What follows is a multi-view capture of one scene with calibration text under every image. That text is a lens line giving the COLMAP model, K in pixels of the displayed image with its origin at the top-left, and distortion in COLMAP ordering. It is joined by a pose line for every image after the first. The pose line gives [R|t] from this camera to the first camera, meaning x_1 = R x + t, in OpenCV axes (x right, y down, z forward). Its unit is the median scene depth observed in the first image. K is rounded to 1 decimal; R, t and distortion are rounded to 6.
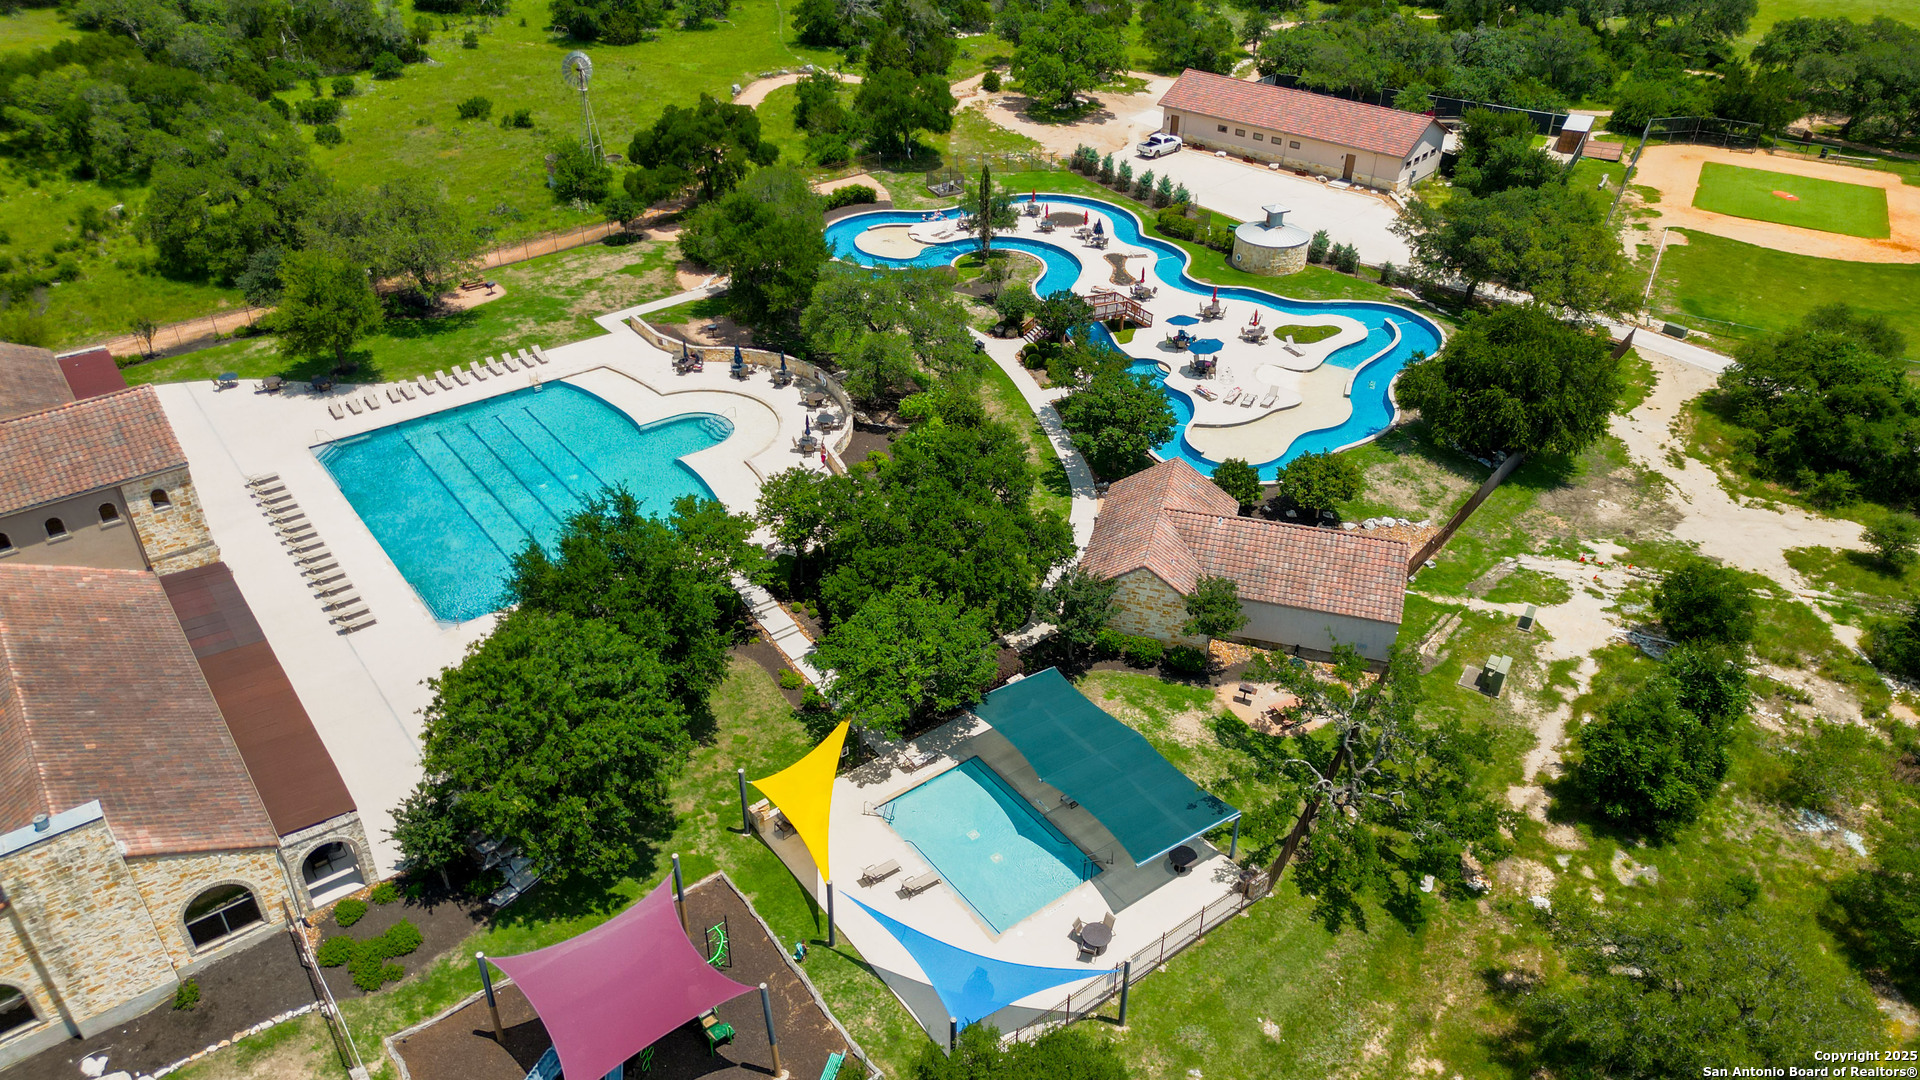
lens RADIAL K [[1325.8, 0, 960.0], [0, 1325.8, 540.0], [0, 0, 1]] dist [0.081112, -0.082689]
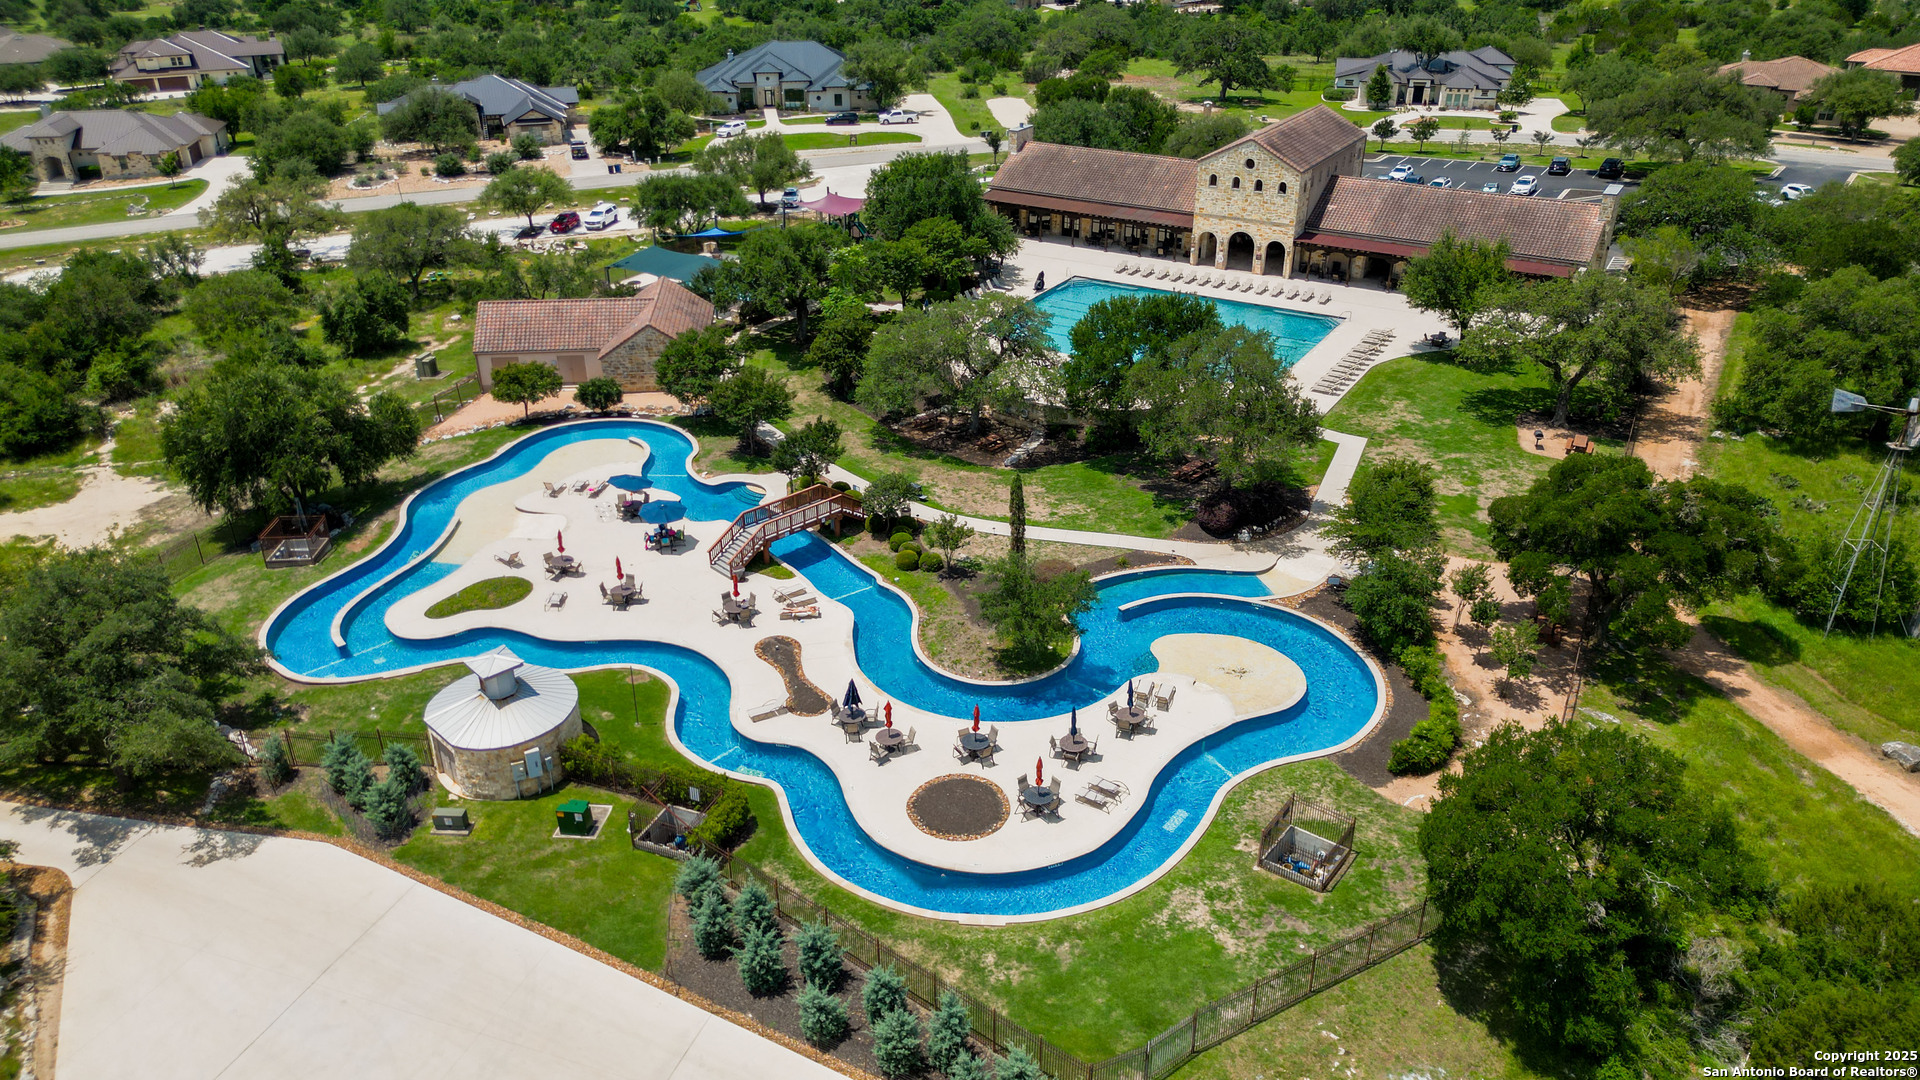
lens RADIAL K [[1325.8, 0, 960.0], [0, 1325.8, 540.0], [0, 0, 1]] dist [0.081112, -0.082689]
pose [[-0.929278, 0.175201, -0.325186, 0.297943], [-0.203124, 0.492918, 0.846033, -0.948071], [0.308516, 0.852254, -0.422471, 1.597466]]
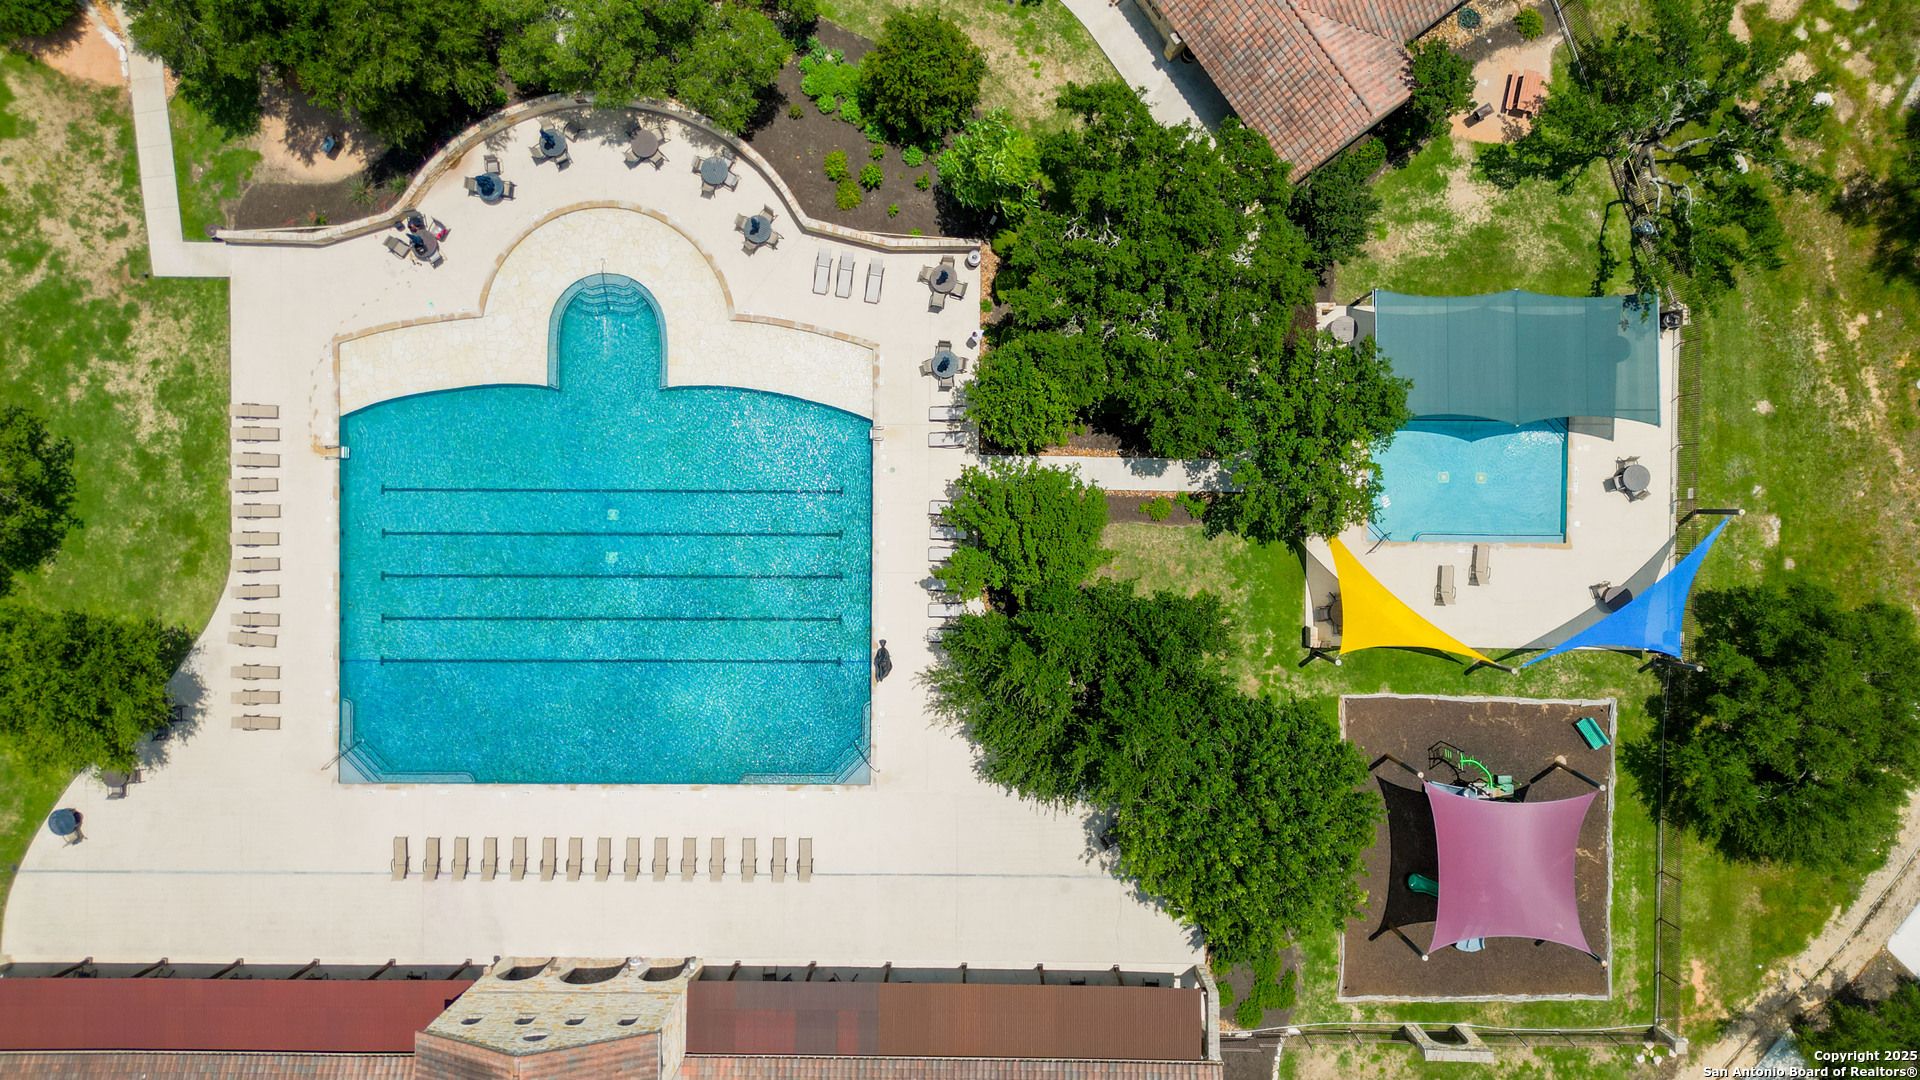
lens RADIAL K [[1325.8, 0, 960.0], [0, 1325.8, 540.0], [0, 0, 1]] dist [0.081112, -0.082689]
pose [[0.610793, -0.791490, -0.021793, -0.163542], [0.450629, 0.324856, 0.831506, -0.553250], [-0.651049, -0.517698, 0.555088, 0.449159]]
